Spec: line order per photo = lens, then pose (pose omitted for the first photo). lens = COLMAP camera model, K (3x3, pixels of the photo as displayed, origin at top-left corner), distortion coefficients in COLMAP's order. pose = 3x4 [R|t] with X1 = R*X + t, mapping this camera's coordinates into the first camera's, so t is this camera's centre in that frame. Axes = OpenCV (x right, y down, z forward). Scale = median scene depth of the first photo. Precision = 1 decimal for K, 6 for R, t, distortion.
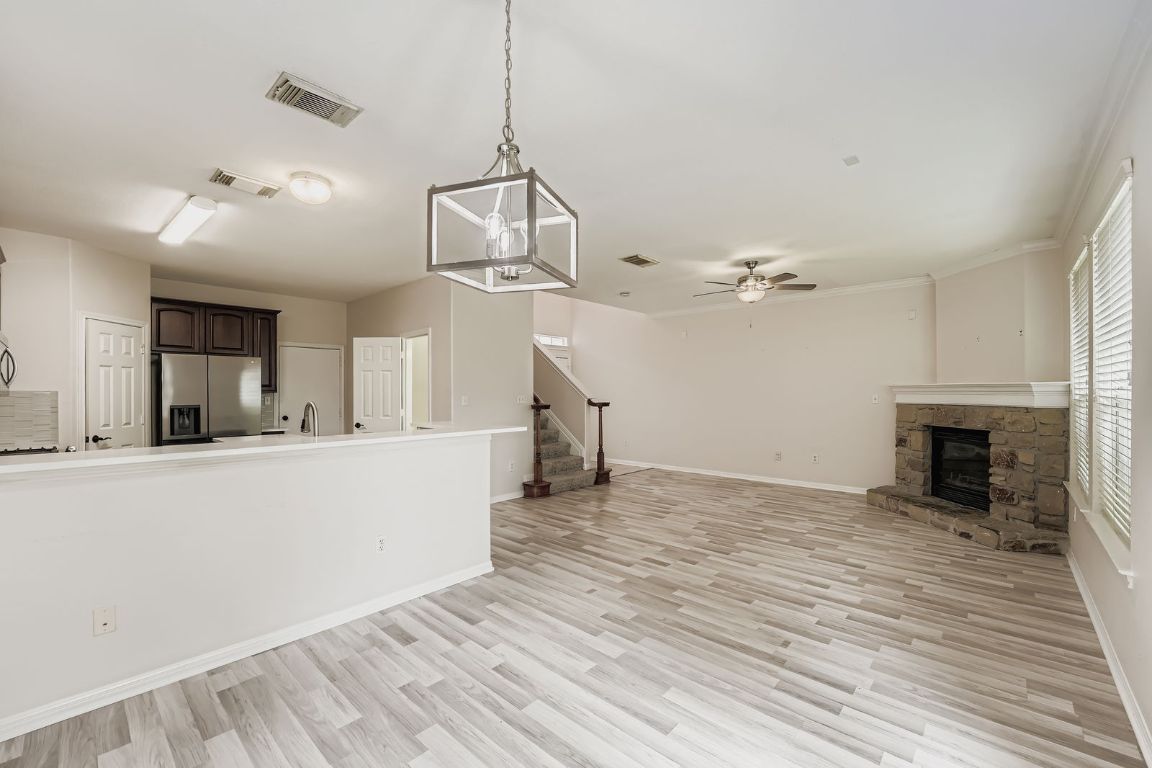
lens RADIAL K [[475.4, 0, 579.2], [0, 475.4, 391.5], [0, 0, 1]] dist [-0.009945, 0.000177]
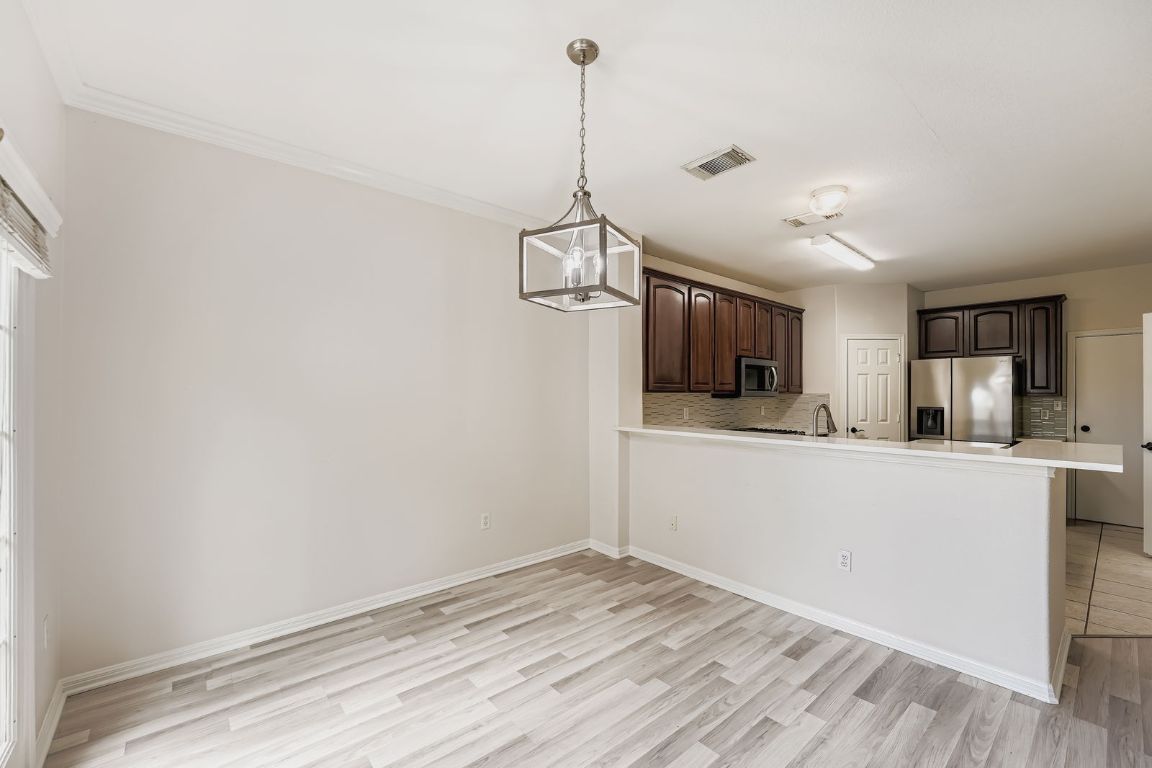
lens RADIAL K [[469.0, 0, 579.4], [0, 469.0, 390.2], [0, 0, 1]] dist [-0.011792, 0.000918]
pose [[-0.126715, -0.006082, -0.991921, 0.379957], [-0.003399, 0.999978, -0.005697, -0.000992], [0.991933, 0.002650, -0.126733, 0.416105]]
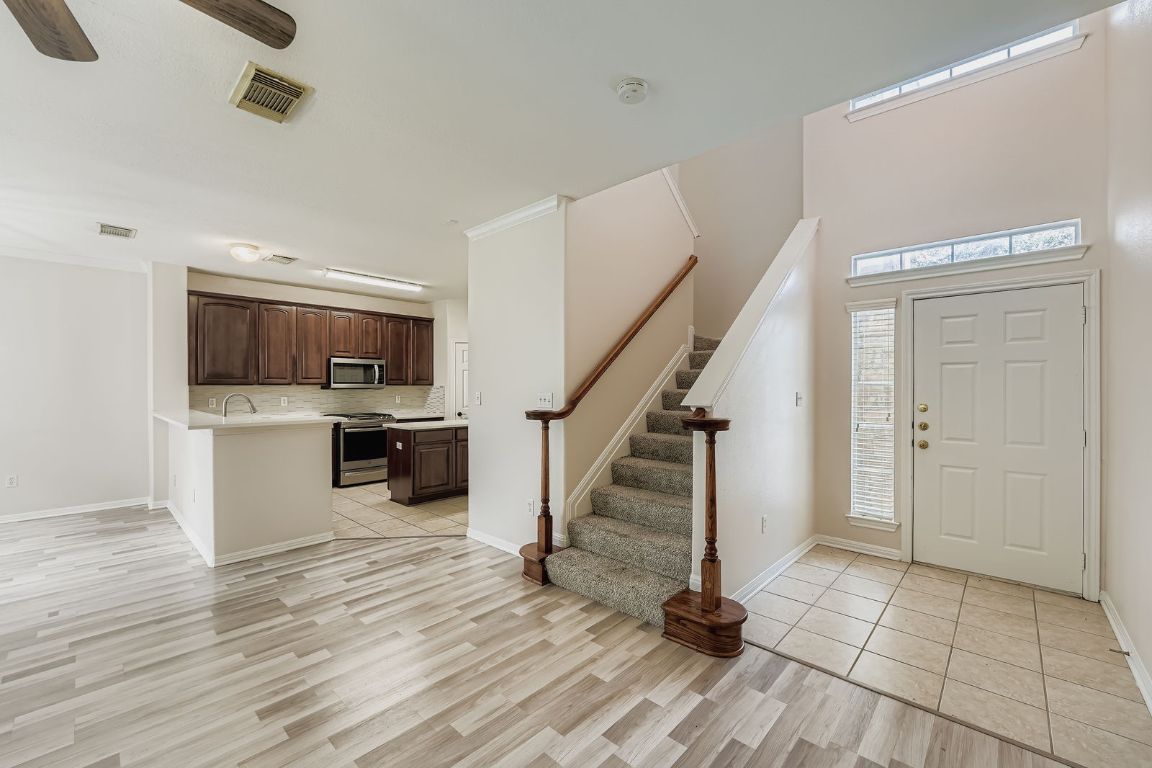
lens RADIAL K [[467.2, 0, 576.0], [0, 467.2, 384.0], [0, 0, 1]] dist [-0.007171, -0.000332]
pose [[-0.016432, -0.000557, -0.999865, 0.652002], [0.000152, 1.000000, -0.000560, -0.005423], [0.999865, -0.000162, -0.016432, 1.489852]]
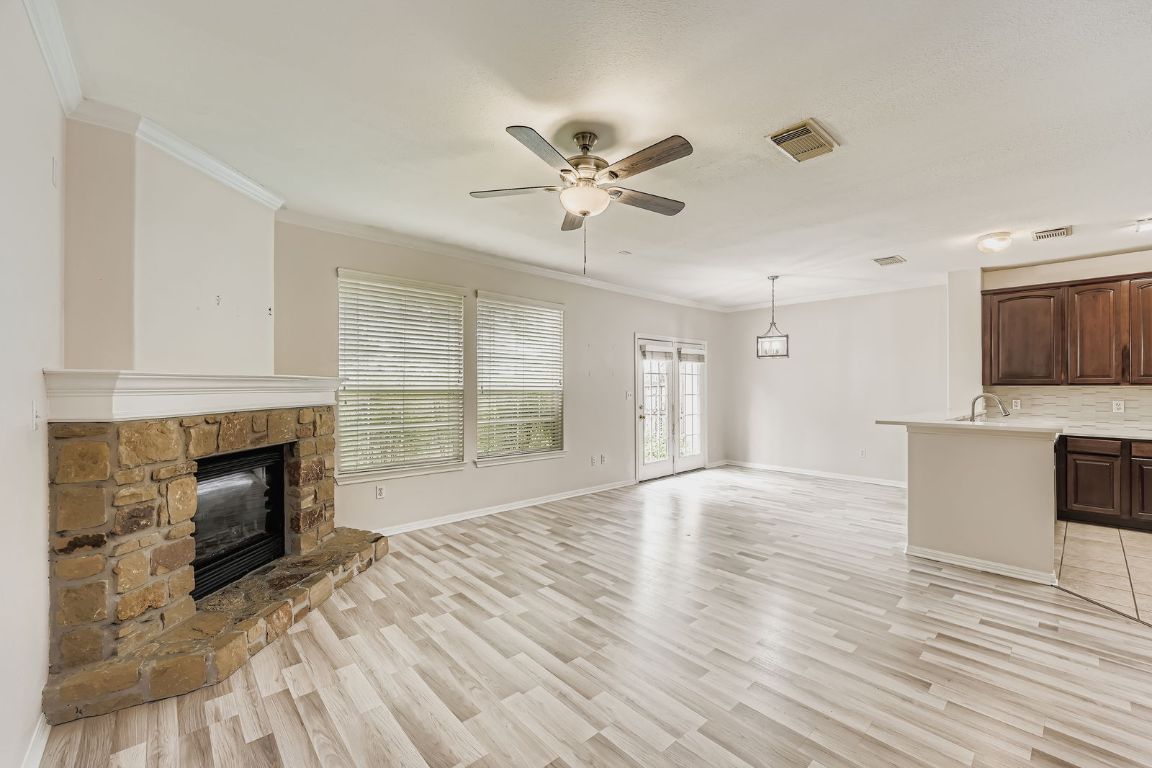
lens RADIAL K [[466.0, 0, 580.6], [0, 466.0, 385.3], [0, 0, 1]] dist [-0.013154, 0.000391]
pose [[-0.995275, 0.001628, 0.097079, 0.375404], [0.001420, 0.999997, -0.002217, -0.002377], [-0.097082, -0.002068, -0.995274, 1.771398]]
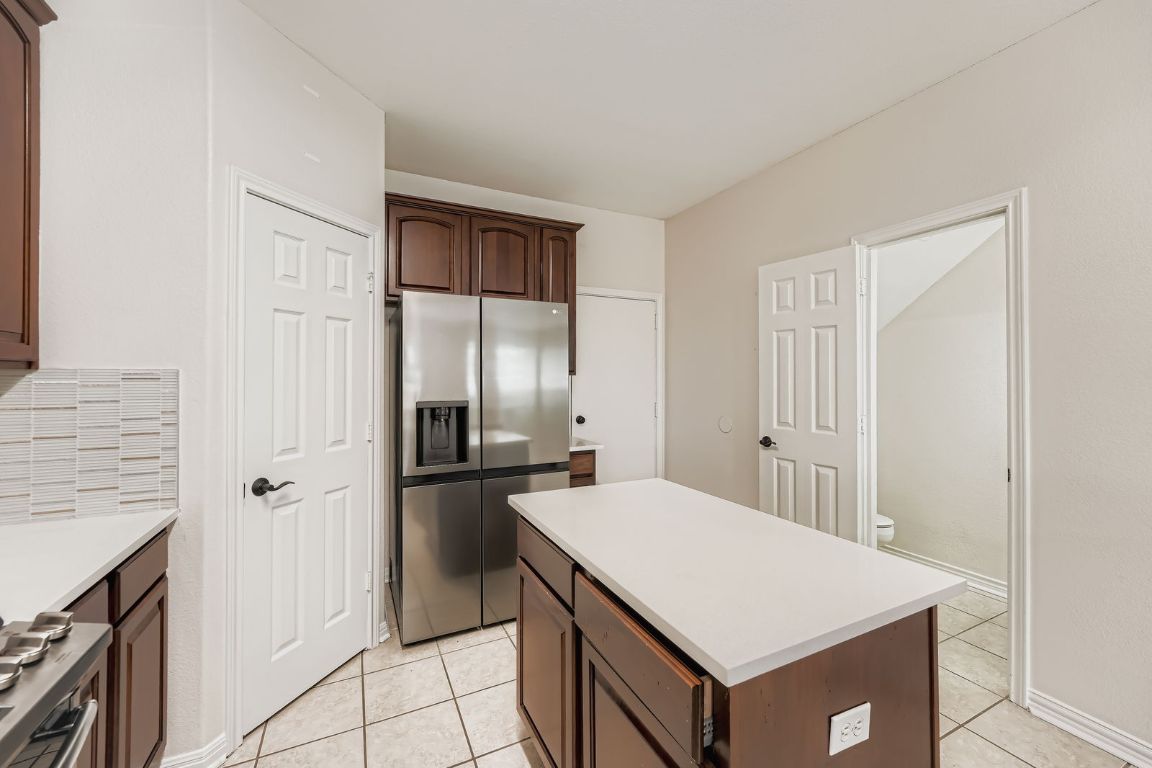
lens RADIAL K [[463.4, 0, 578.7], [0, 463.4, 377.0], [0, 0, 1]] dist [-0.001418, -0.000066]
pose [[0.927933, 0.003181, -0.372732, -0.646327], [-0.001865, 0.999991, 0.003889, 0.002588], [0.372741, -0.002914, 0.927931, 0.749828]]
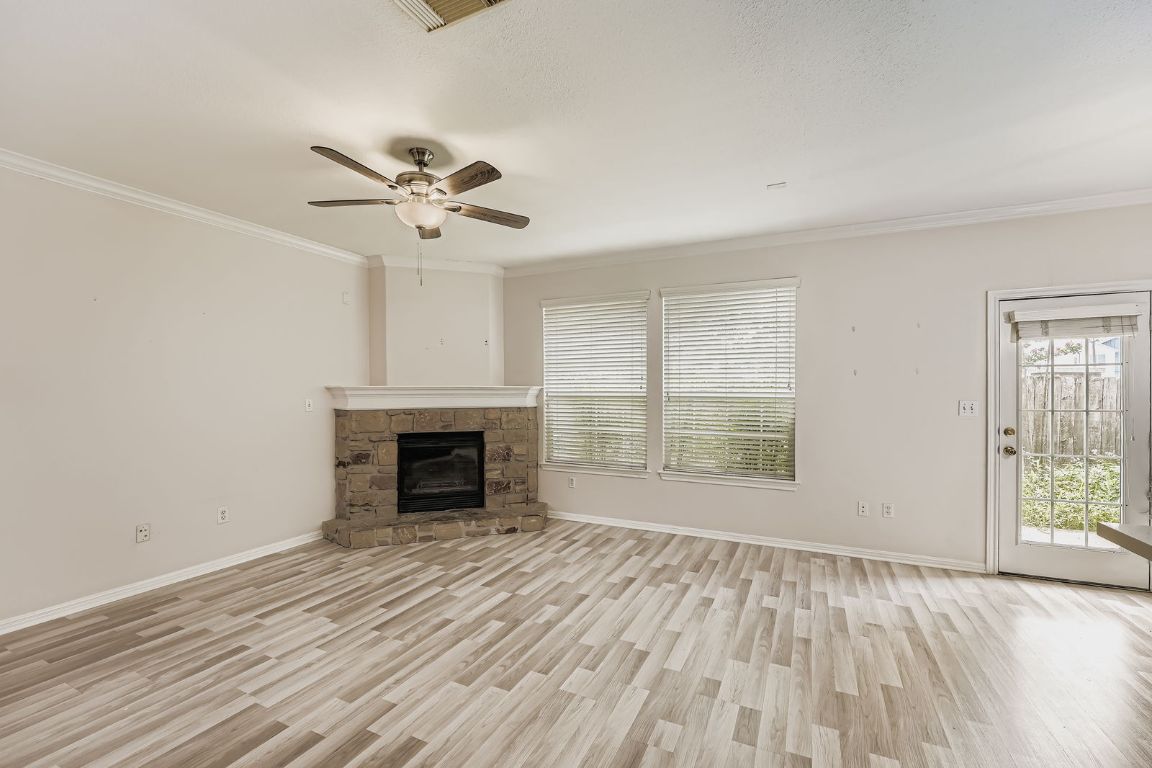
lens RADIAL K [[475.5, 0, 579.9], [0, 475.5, 397.4], [0, 0, 1]] dist [-0.008169, -0.000490]
pose [[-0.285553, -0.006939, 0.958338, -0.241926], [0.003310, 0.999961, 0.008226, -0.001172], [-0.958357, 0.005521, -0.285519, 1.157339]]
